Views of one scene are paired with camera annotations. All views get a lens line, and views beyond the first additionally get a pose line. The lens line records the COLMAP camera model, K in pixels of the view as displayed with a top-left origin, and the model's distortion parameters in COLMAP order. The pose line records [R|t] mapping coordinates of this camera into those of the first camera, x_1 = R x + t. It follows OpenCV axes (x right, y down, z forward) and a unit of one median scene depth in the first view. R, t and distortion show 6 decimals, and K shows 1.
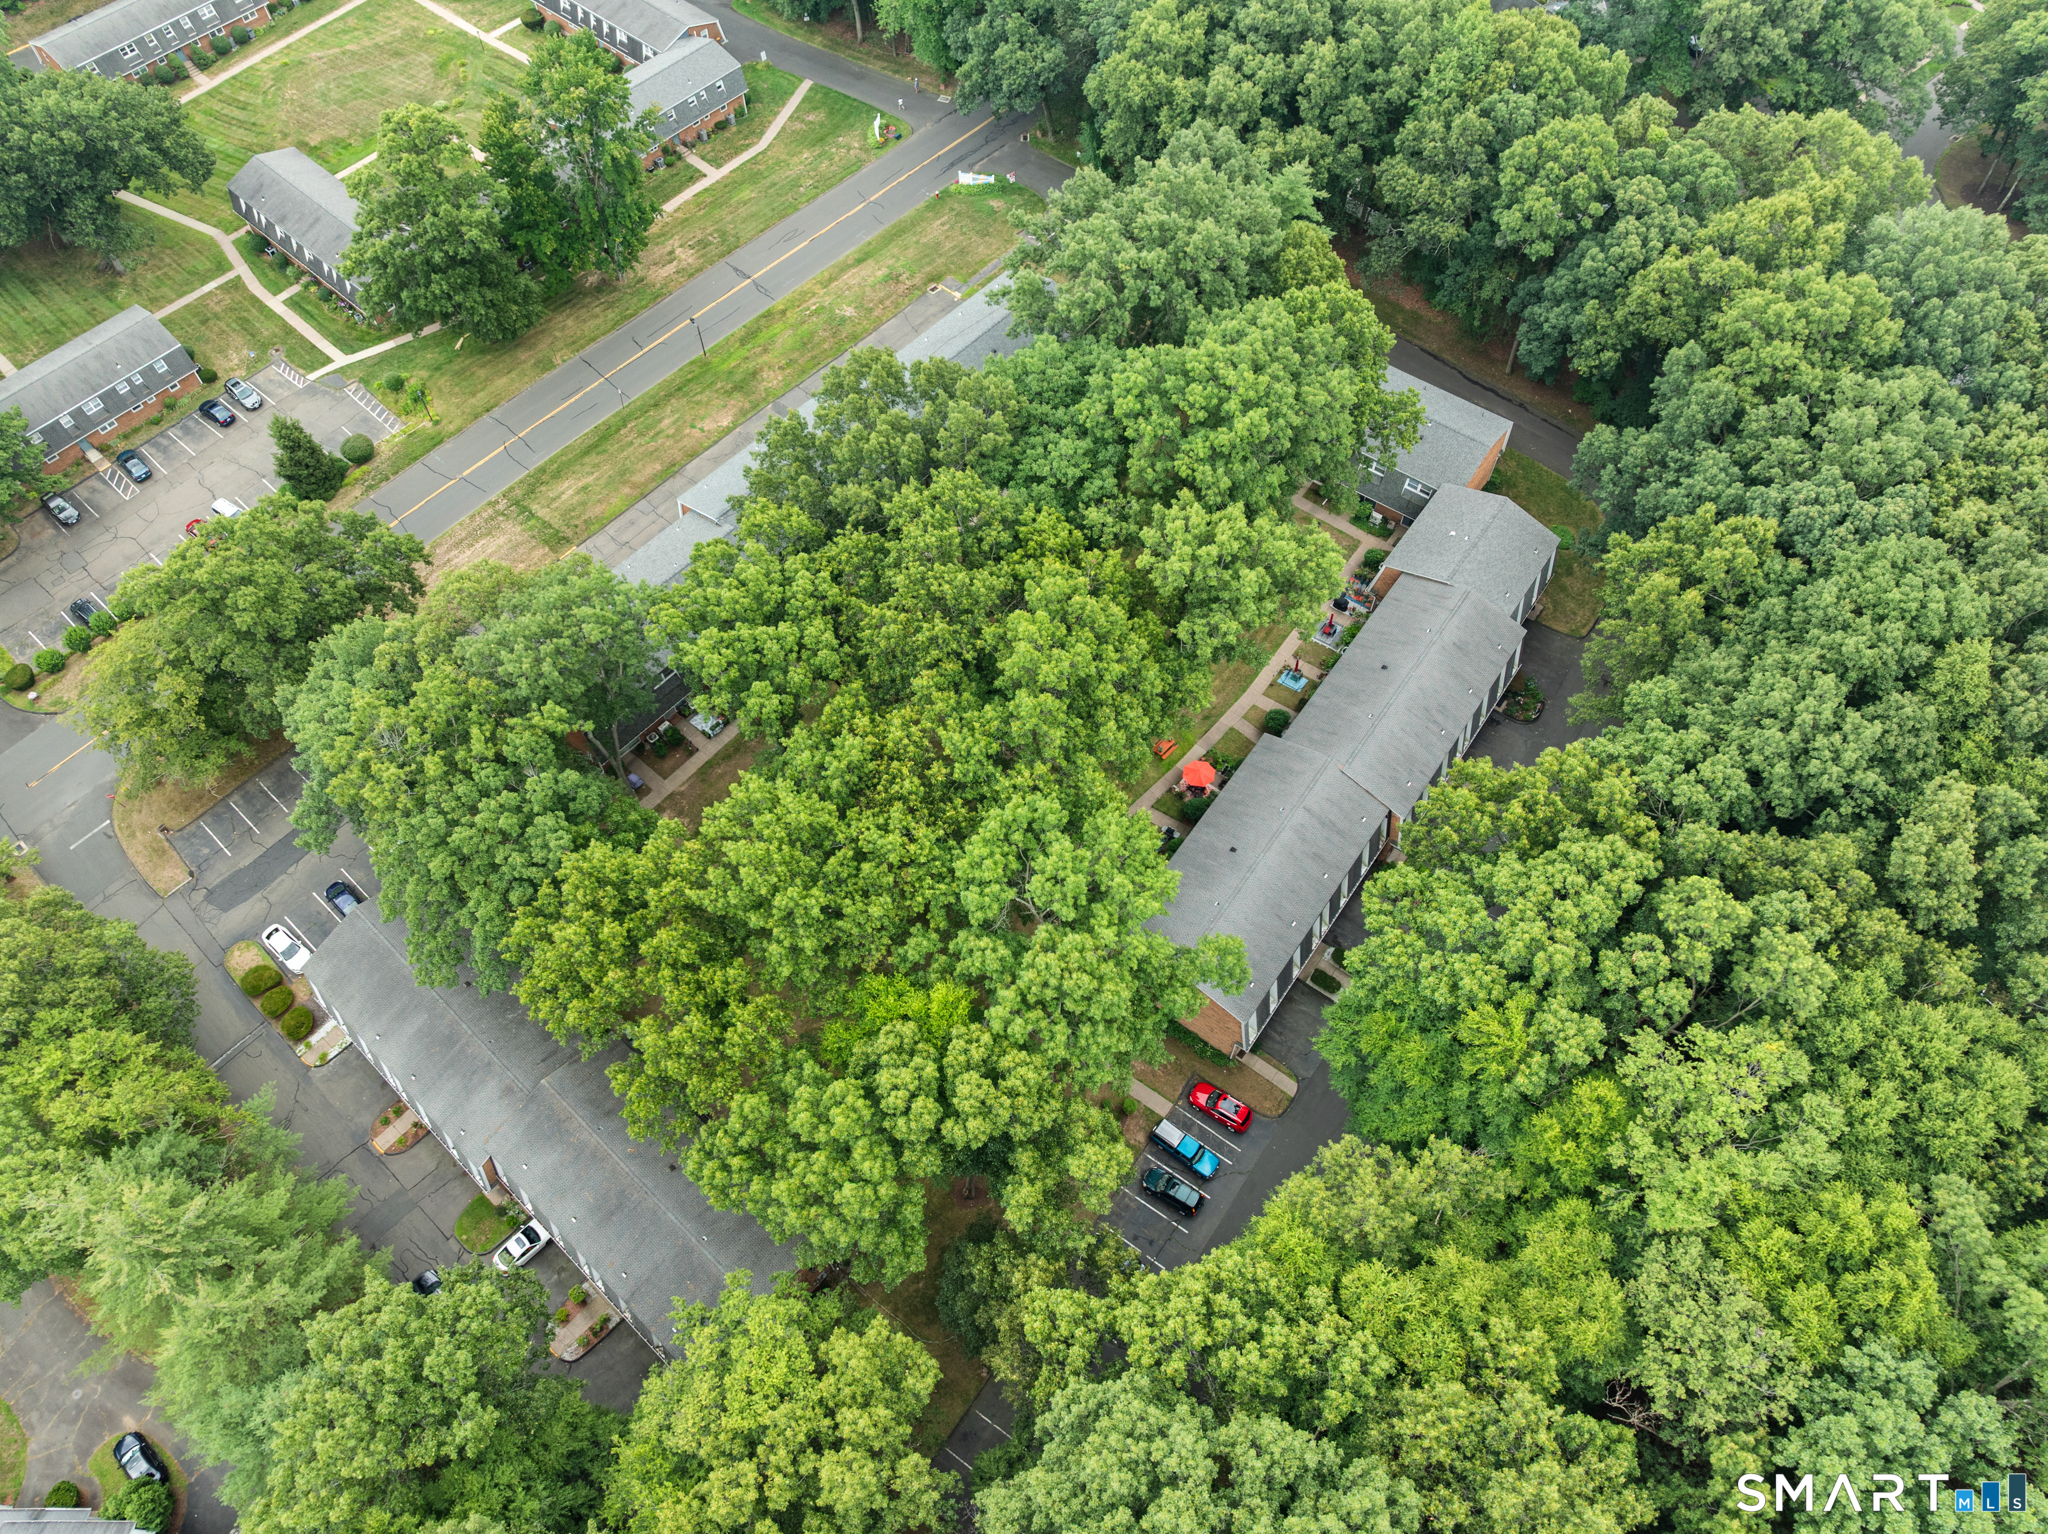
lens RADIAL K [[1485.9, 0, 1013.3], [0, 1485.9, 778.1], [0, 0, 1]] dist [-0.032544, -0.004941]
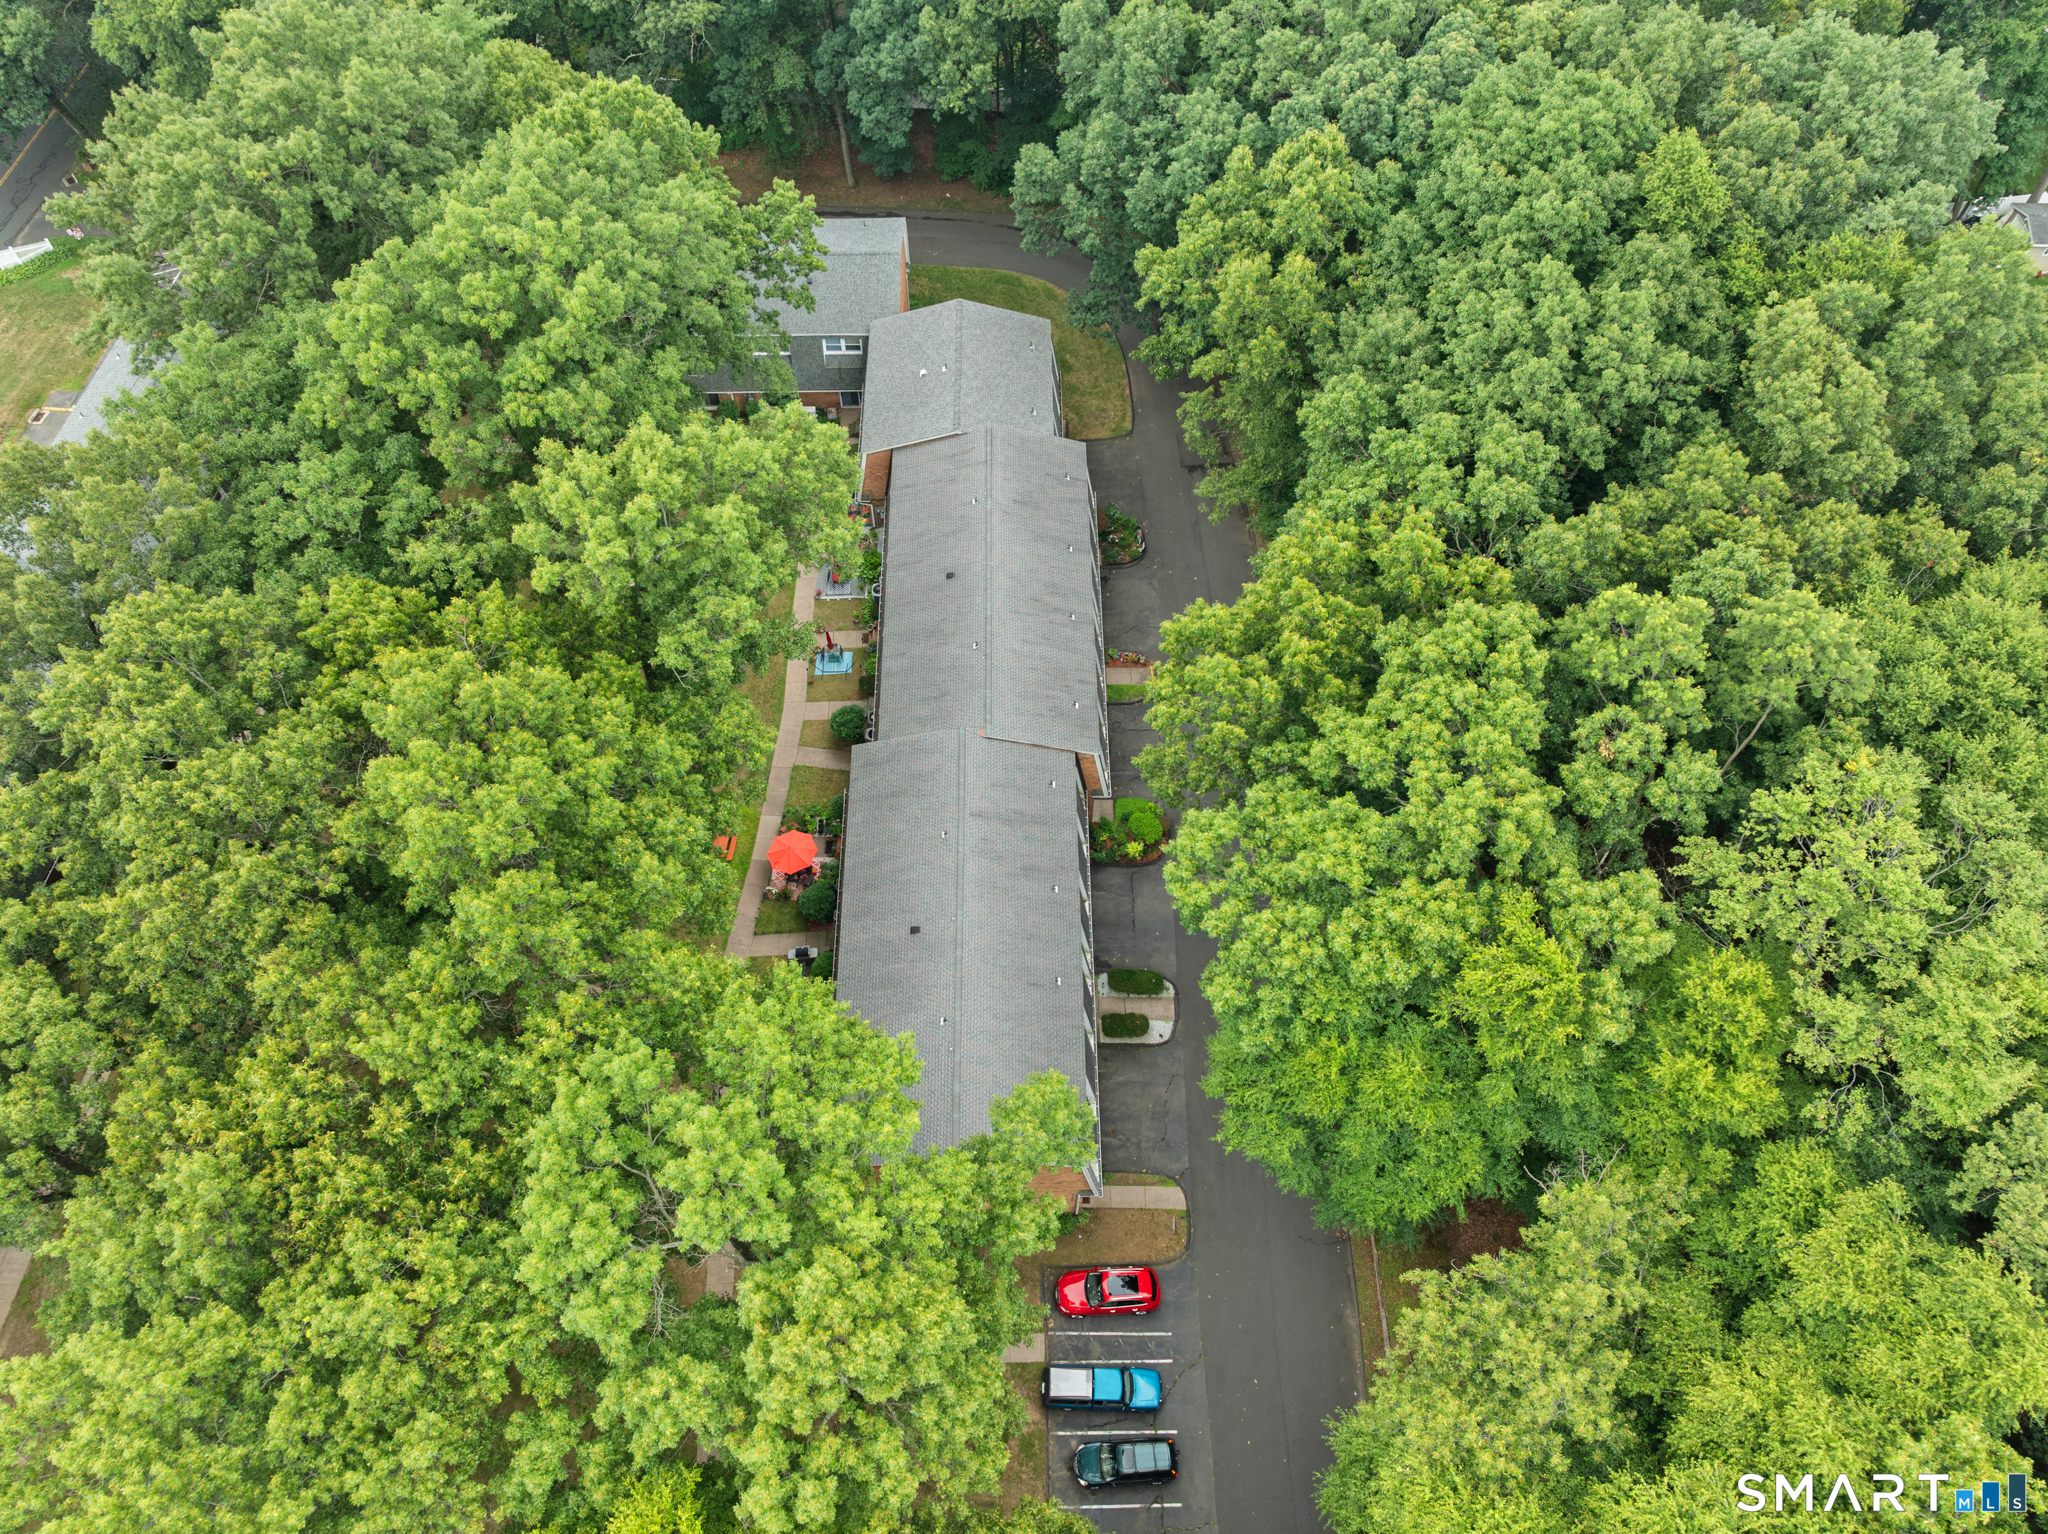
lens RADIAL K [[1485.9, 0, 1013.3], [0, 1485.9, 778.1], [0, 0, 1]] dist [-0.032544, -0.004941]
pose [[0.809293, -0.493205, 0.319053, 0.015441], [0.501358, 0.862992, 0.062331, -0.026600], [-0.306082, 0.109515, 0.945685, 0.418323]]
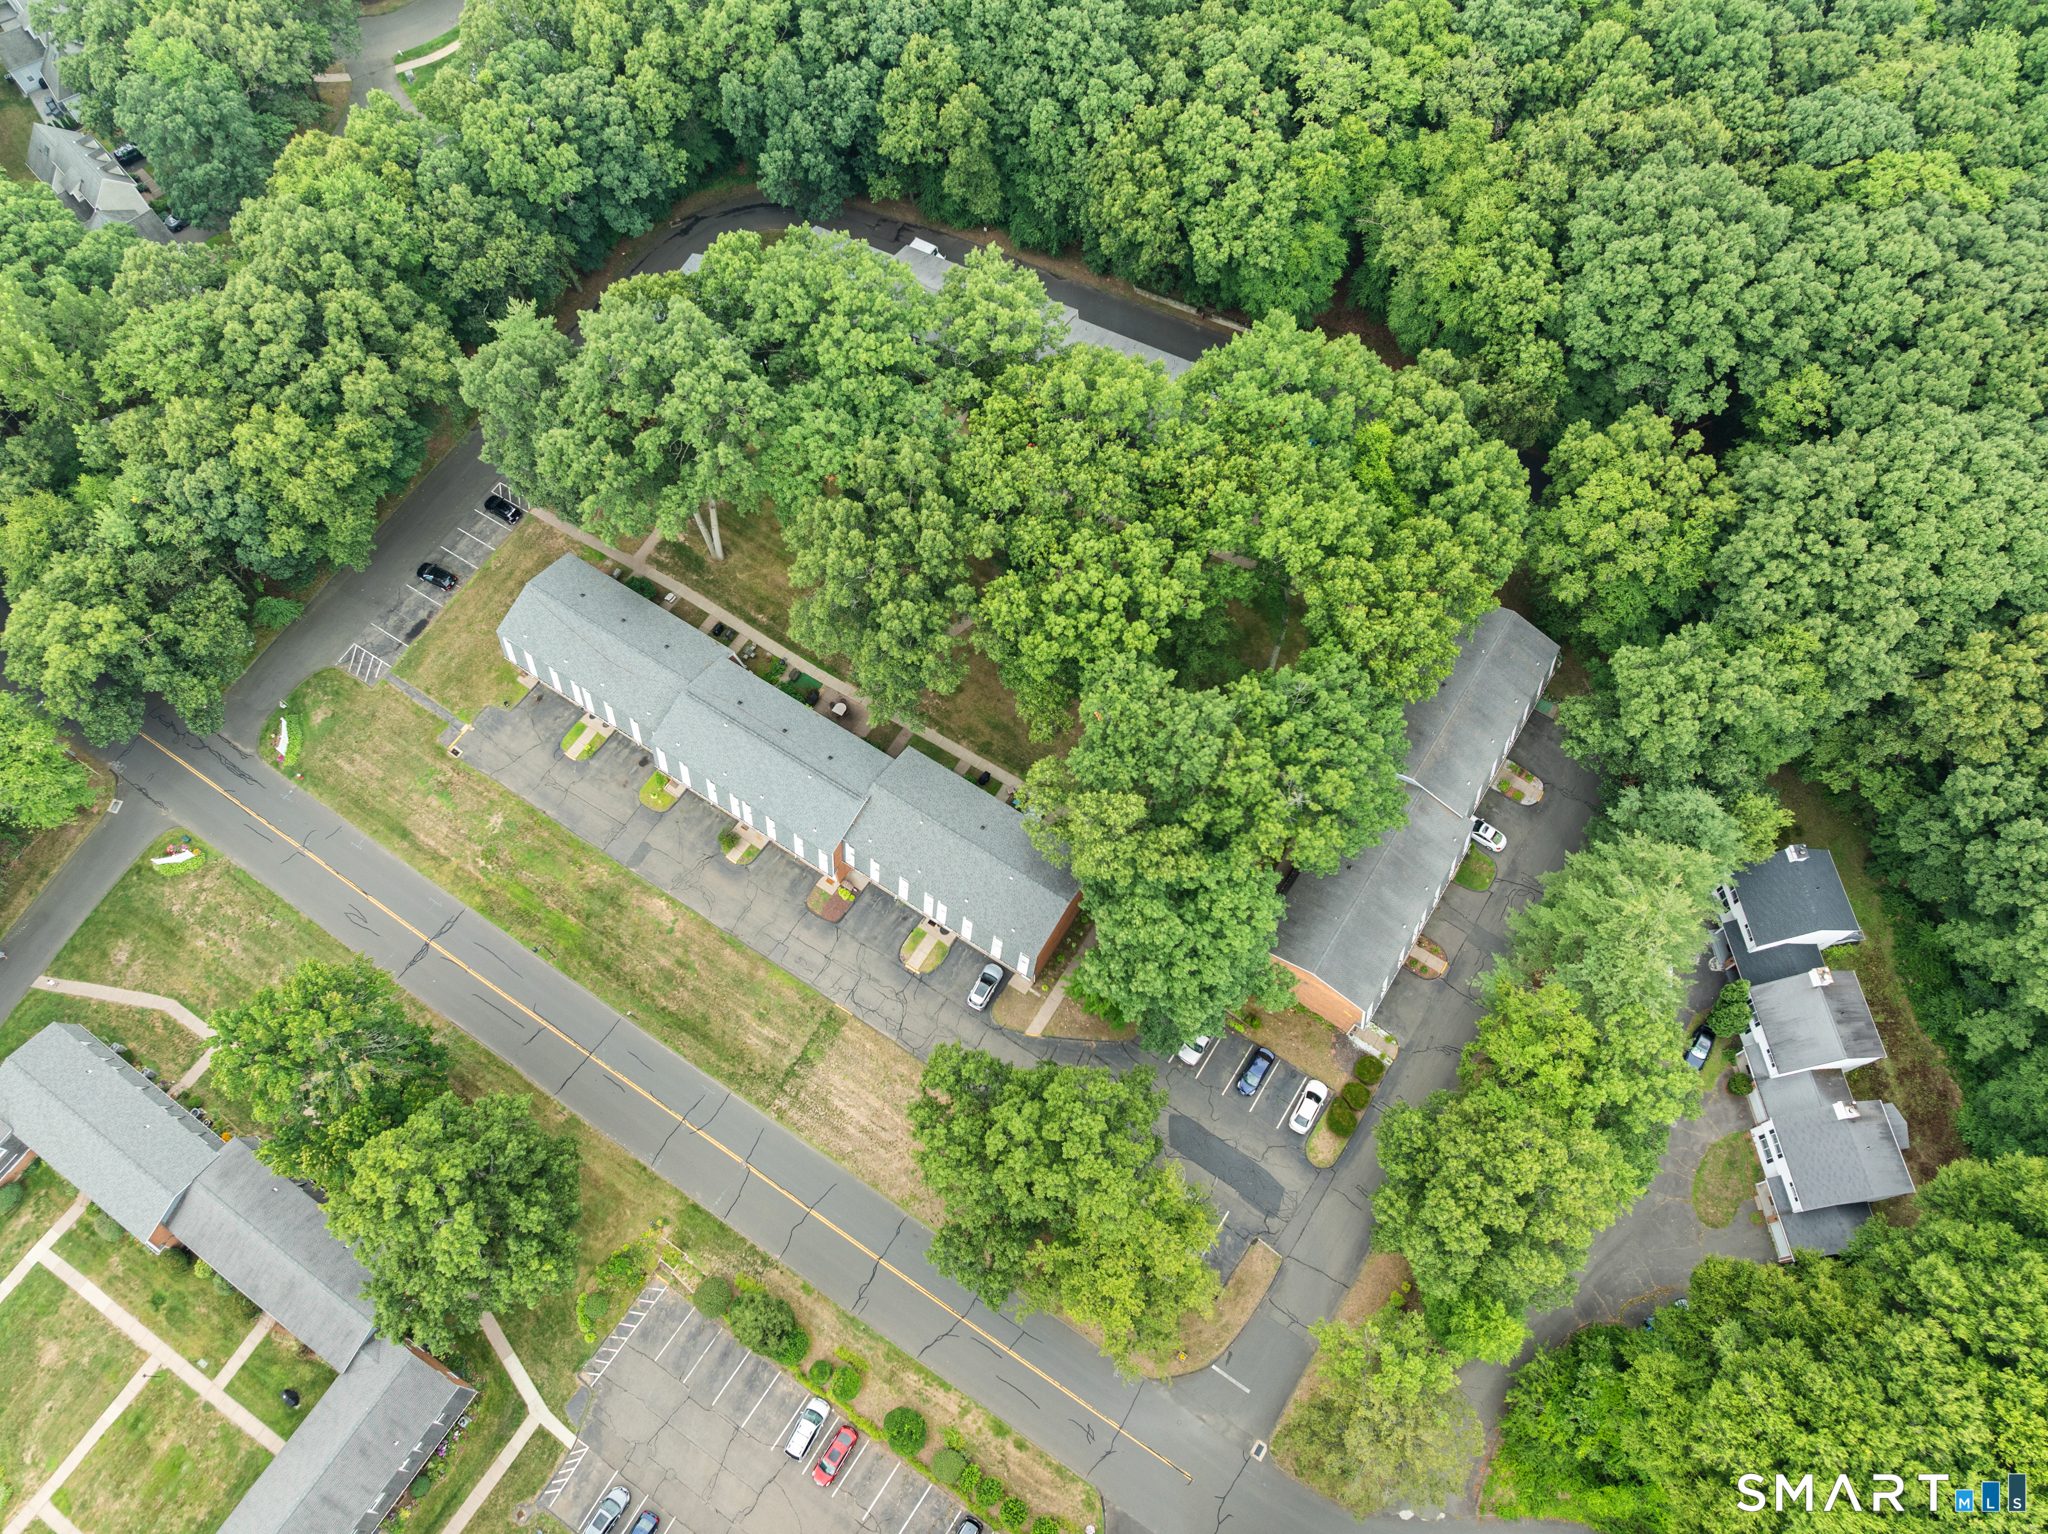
lens RADIAL K [[1485.9, 0, 1013.3], [0, 1485.9, 778.1], [0, 0, 1]] dist [-0.032544, -0.004941]
pose [[-0.162469, -0.890015, 0.426001, -0.828758], [0.843283, 0.098924, 0.528288, -0.819441], [-0.512326, 0.445070, 0.734463, 0.183558]]
